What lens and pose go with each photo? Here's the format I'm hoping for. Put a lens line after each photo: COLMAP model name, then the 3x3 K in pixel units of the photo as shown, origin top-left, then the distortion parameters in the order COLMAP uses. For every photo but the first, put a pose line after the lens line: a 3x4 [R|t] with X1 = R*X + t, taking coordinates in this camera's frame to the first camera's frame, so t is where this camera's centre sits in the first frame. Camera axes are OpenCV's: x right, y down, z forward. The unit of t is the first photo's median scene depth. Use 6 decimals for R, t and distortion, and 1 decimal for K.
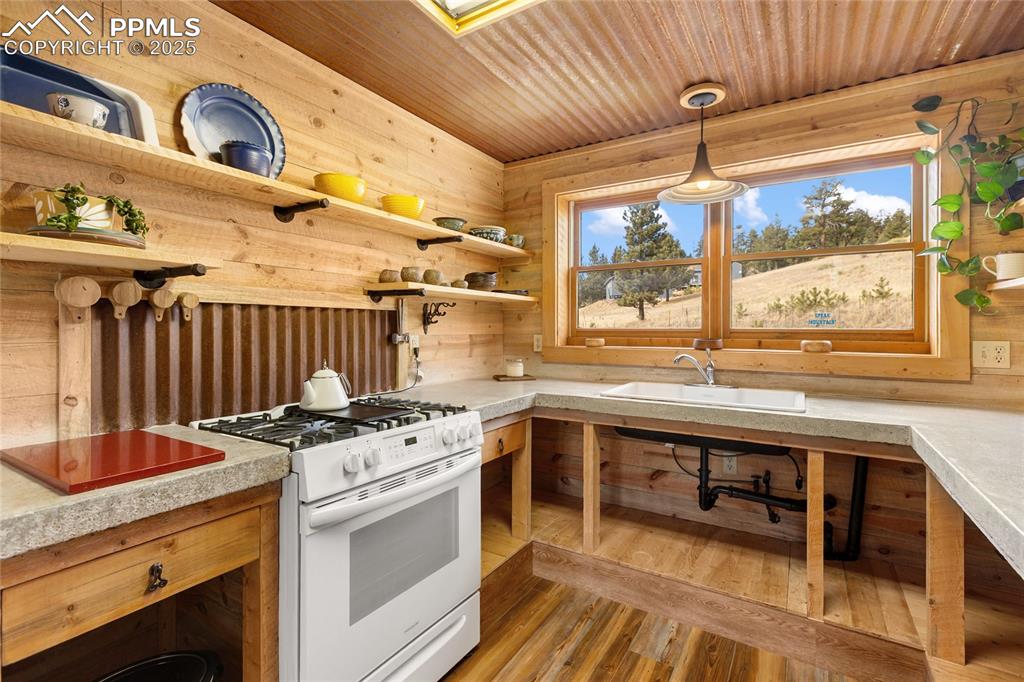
lens RADIAL K [[465.8, 0, 515.4], [0, 465.8, 326.8], [0, 0, 1]] dist [0.014991, -0.007929]
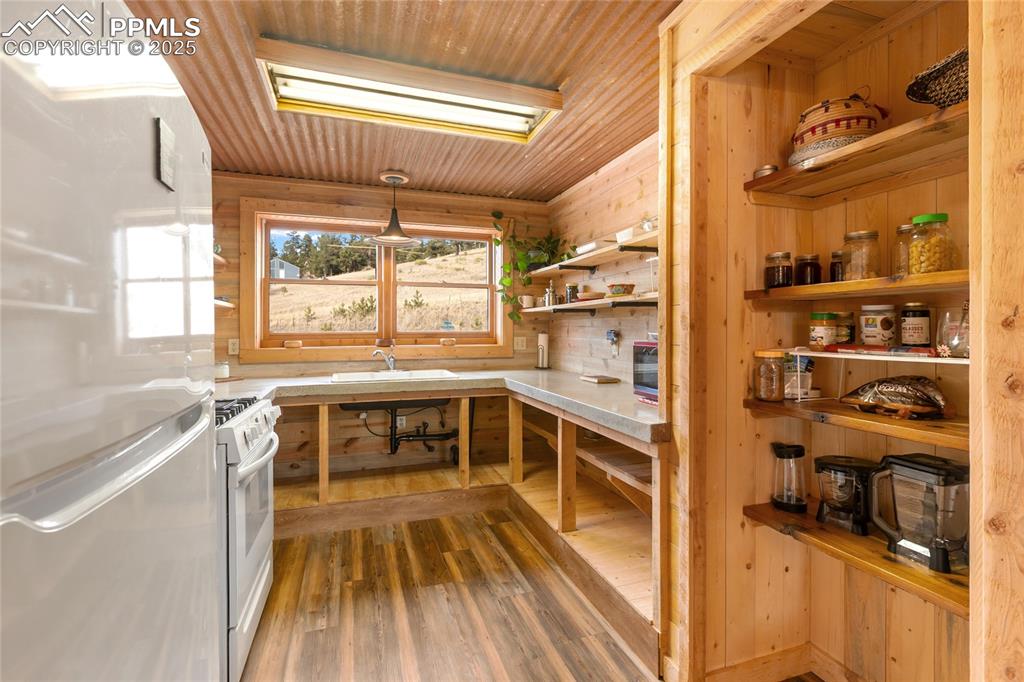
lens RADIAL K [[471.6, 0, 514.9], [0, 471.6, 328.0], [0, 0, 1]] dist [-0.000494, -0.000135]
pose [[0.631620, -0.001145, 0.775277, -0.505159], [0.003382, 0.999993, -0.001279, -0.005311], [-0.775271, 0.003430, 0.631620, -0.244223]]
